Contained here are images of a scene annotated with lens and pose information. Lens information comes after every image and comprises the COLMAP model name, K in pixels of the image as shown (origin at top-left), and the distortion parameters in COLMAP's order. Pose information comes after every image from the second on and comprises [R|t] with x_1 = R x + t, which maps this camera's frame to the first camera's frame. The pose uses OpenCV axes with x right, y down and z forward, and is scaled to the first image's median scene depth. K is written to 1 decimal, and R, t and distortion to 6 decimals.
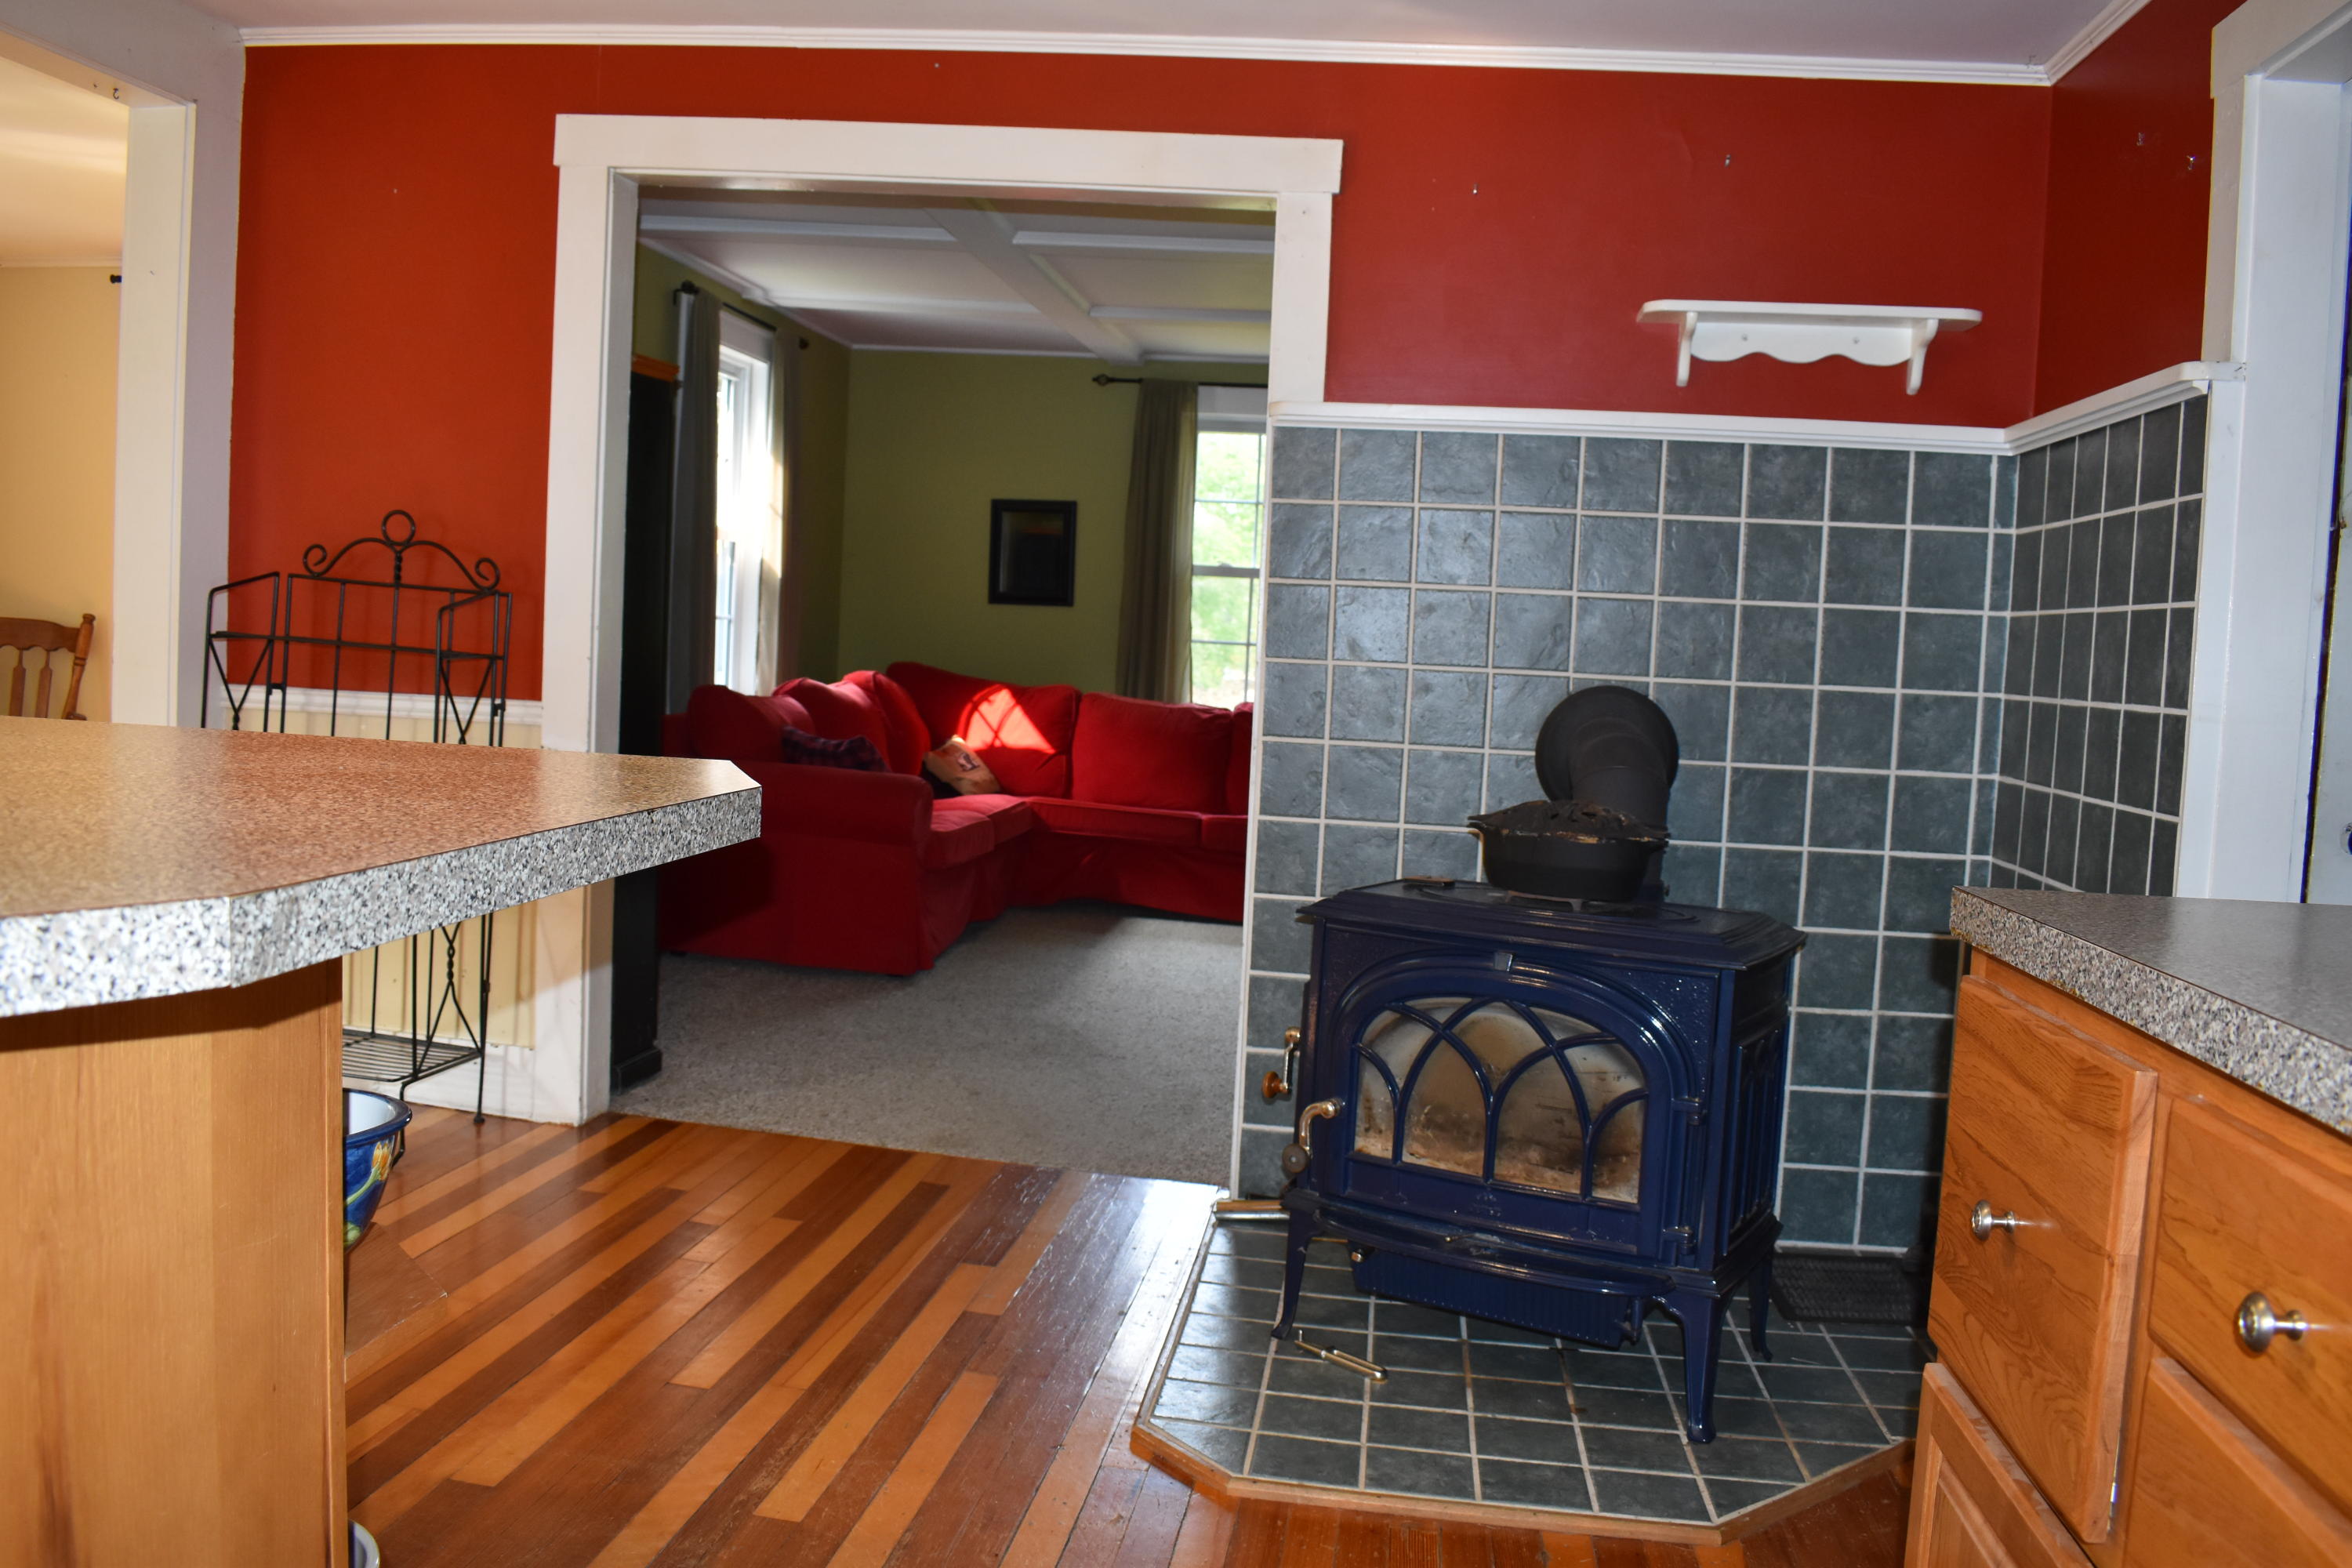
lens RADIAL K [[1825.6, 0, 1167.8], [0, 1825.6, 779.3], [0, 0, 1]] dist [-0.103462, 0.023985]
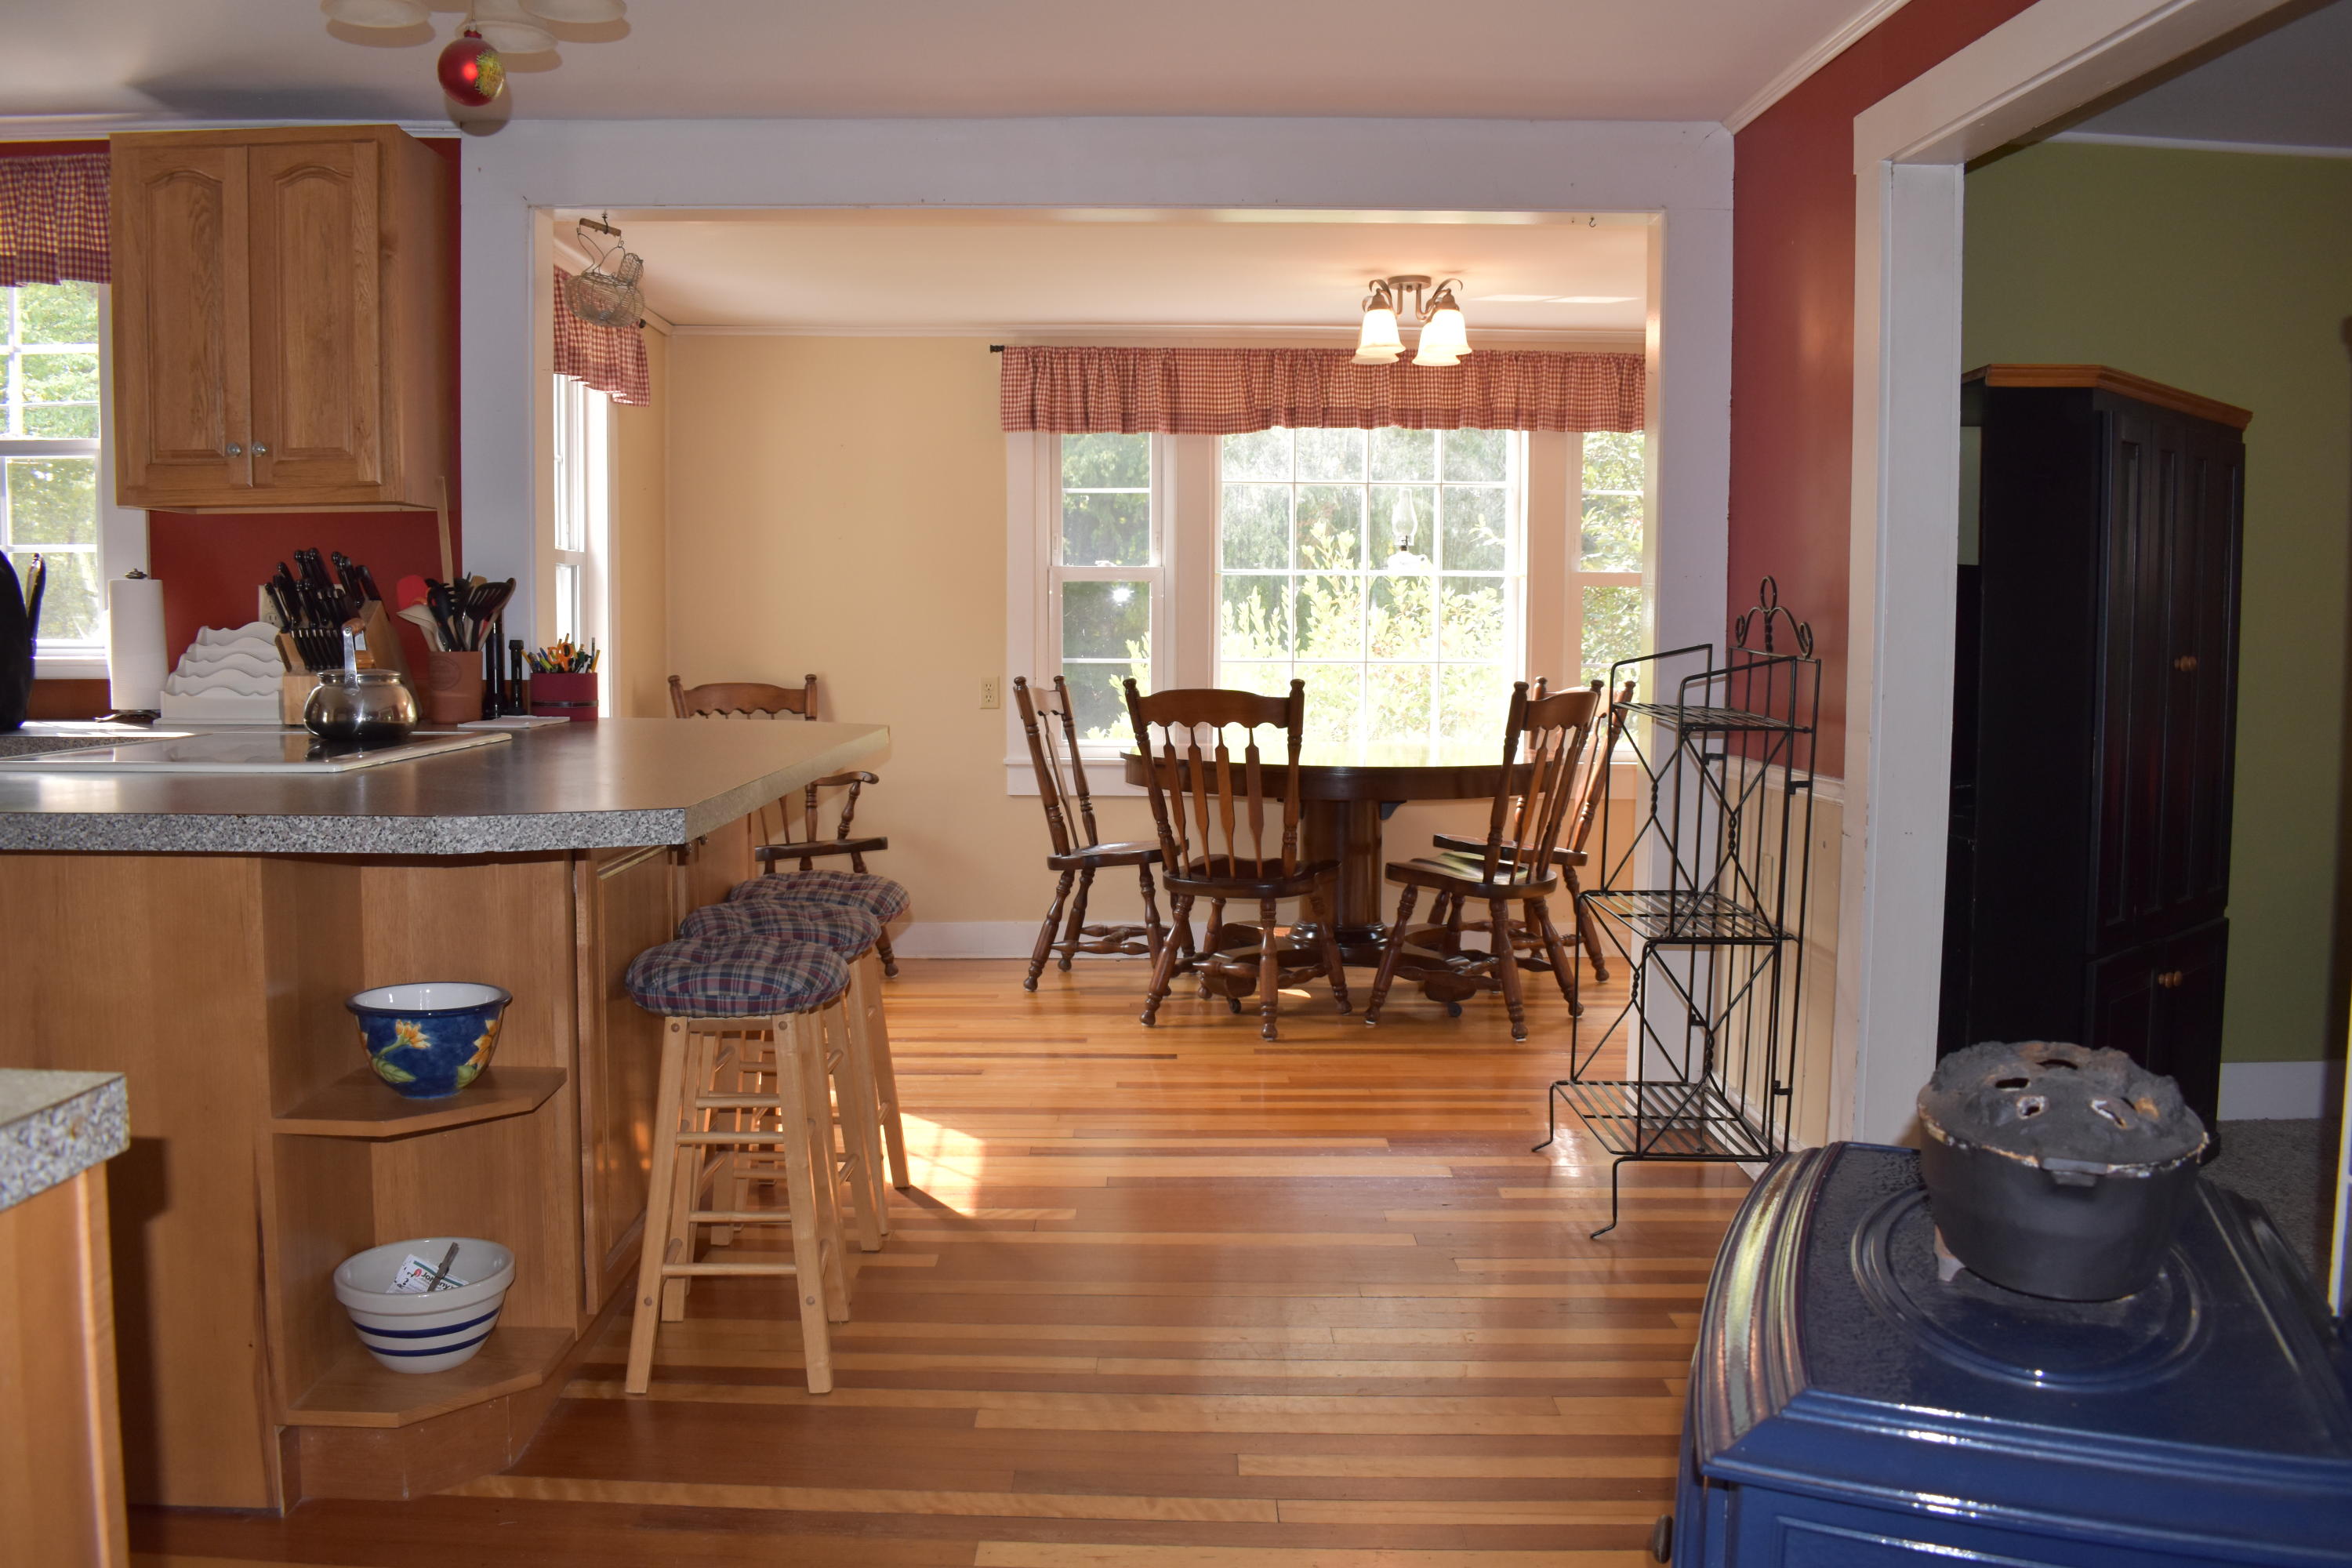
lens RADIAL K [[1825.6, 0, 1167.8], [0, 1825.6, 779.3], [0, 0, 1]] dist [-0.103462, 0.023985]
pose [[0.153131, 0.031612, -0.987700, 0.470715], [-0.075512, 0.996940, 0.020201, -0.036831], [0.985317, 0.071490, 0.155050, 0.532702]]
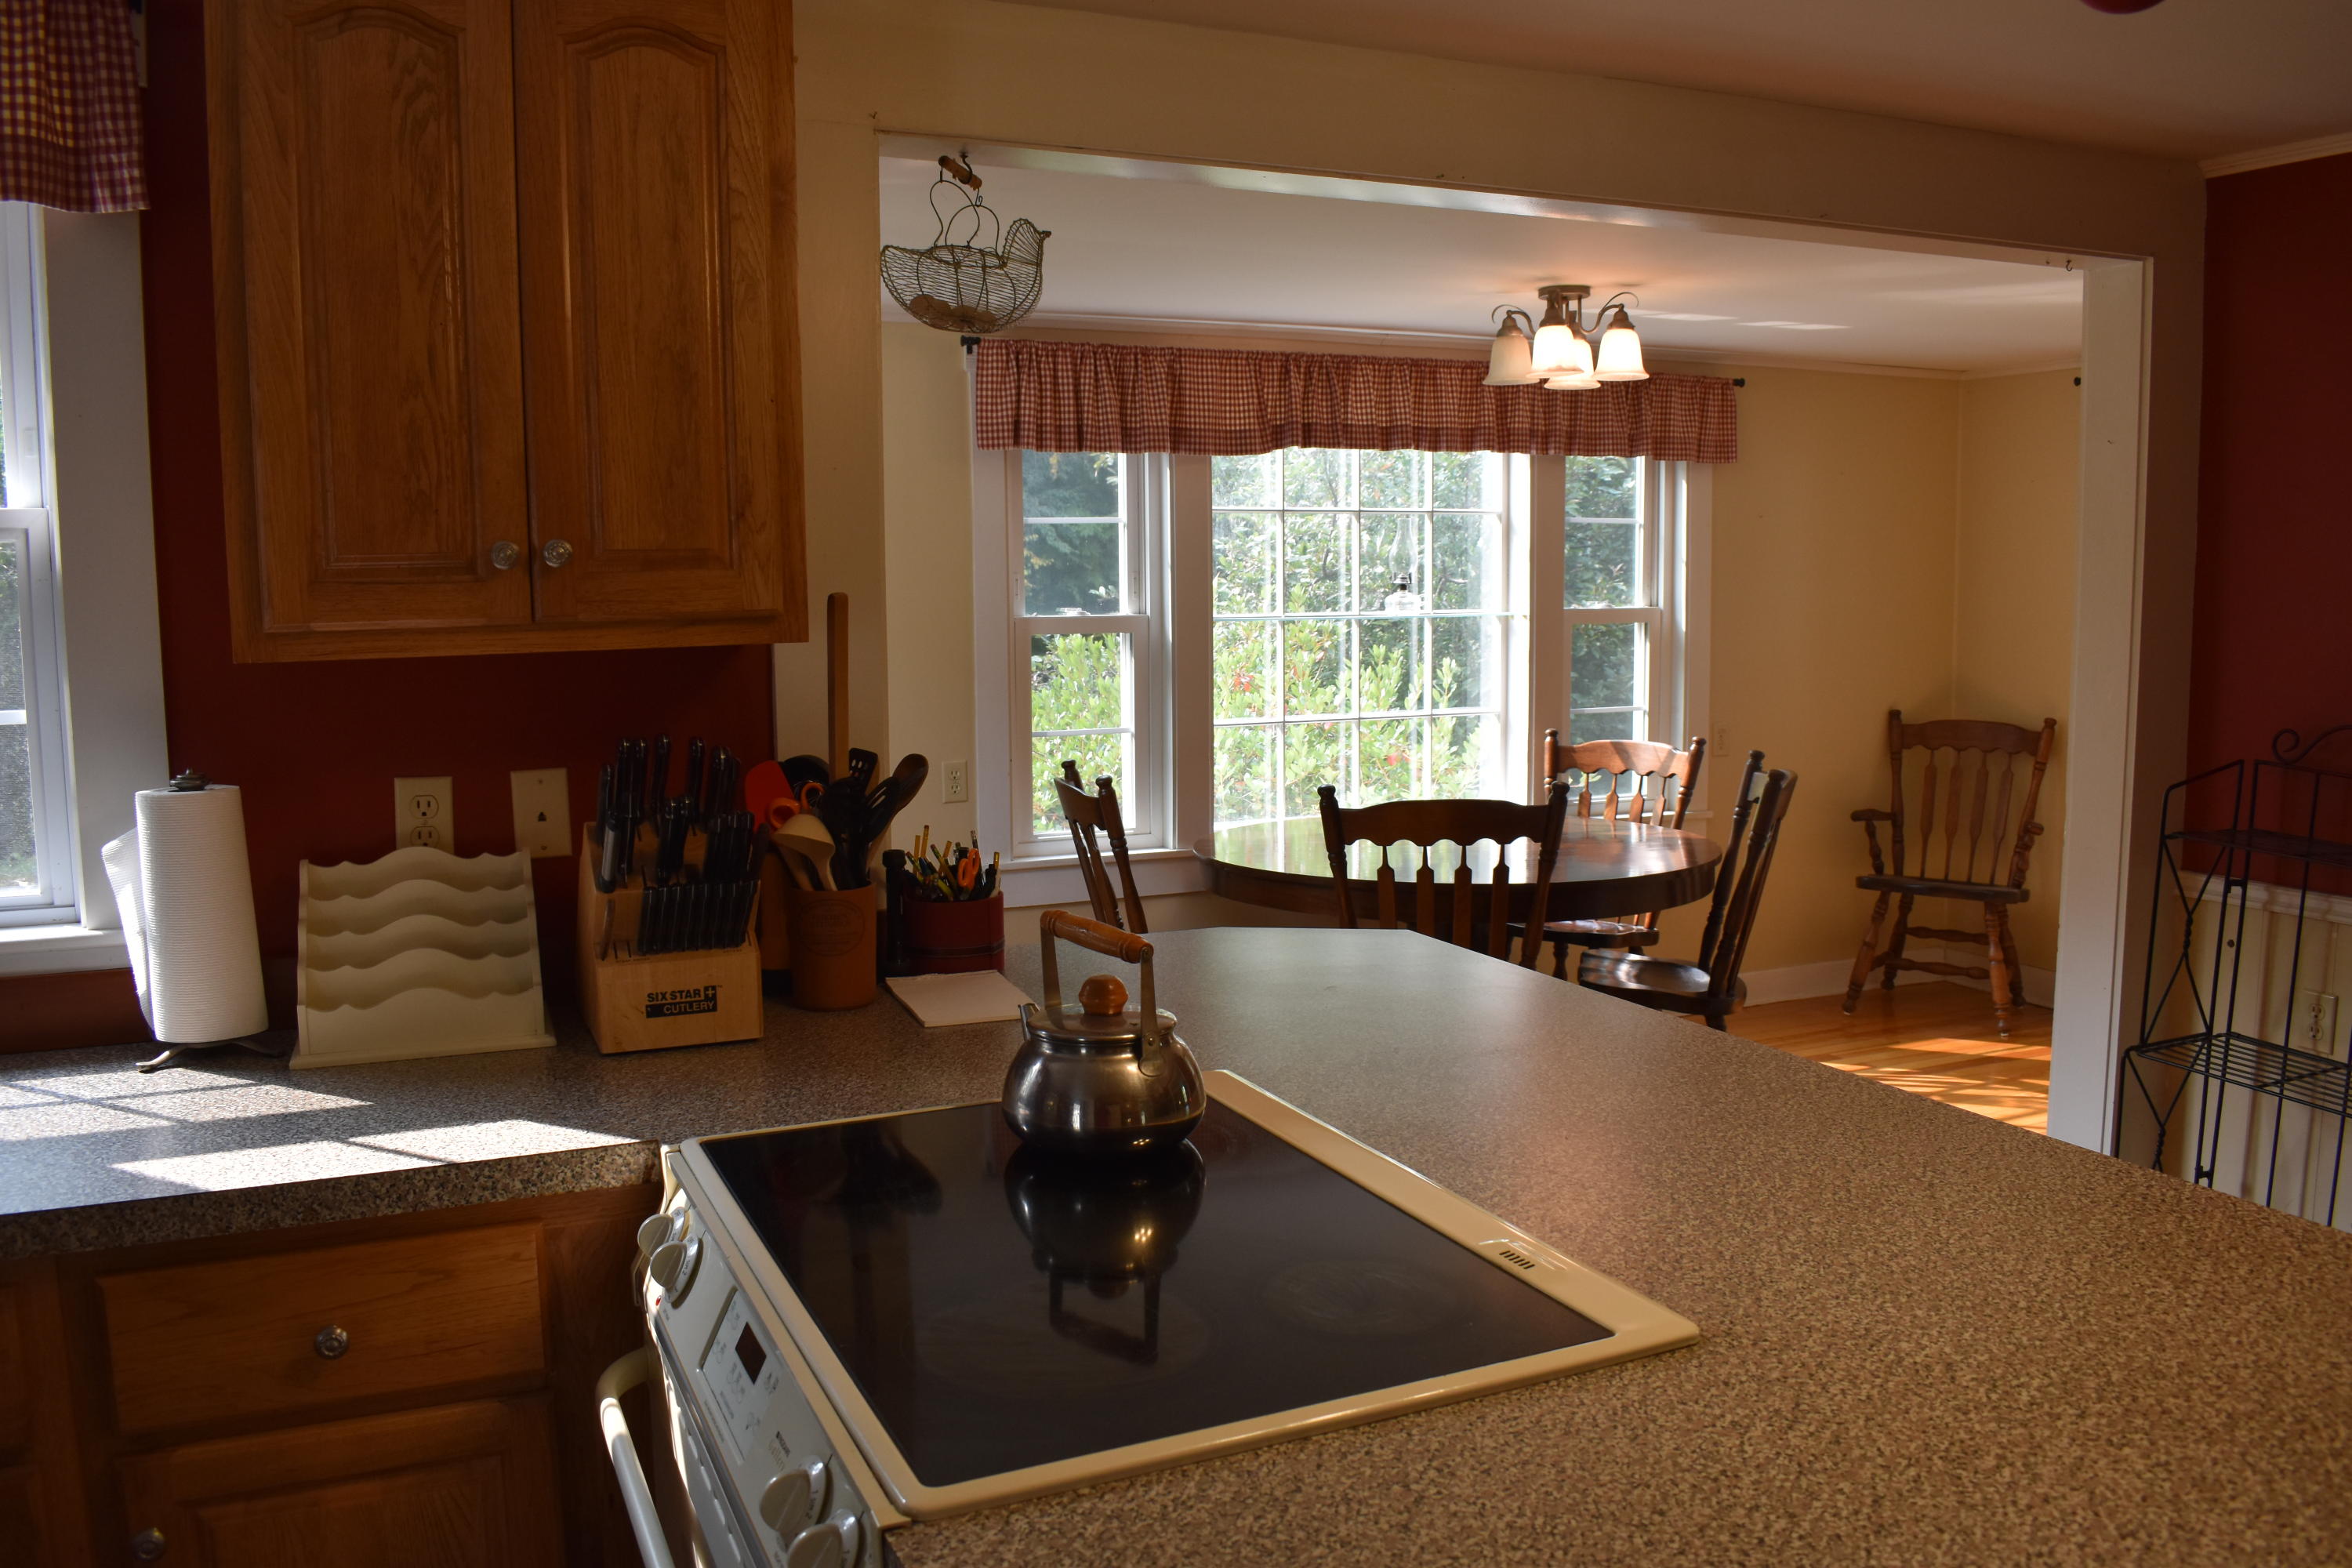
lens RADIAL K [[1825.6, 0, 1167.8], [0, 1825.6, 779.3], [0, 0, 1]] dist [-0.103462, 0.023985]
pose [[0.528418, 0.039232, -0.848077, -0.027356], [-0.030009, 0.999171, 0.027524, -0.113501], [0.848454, 0.010905, 0.529157, 0.059186]]
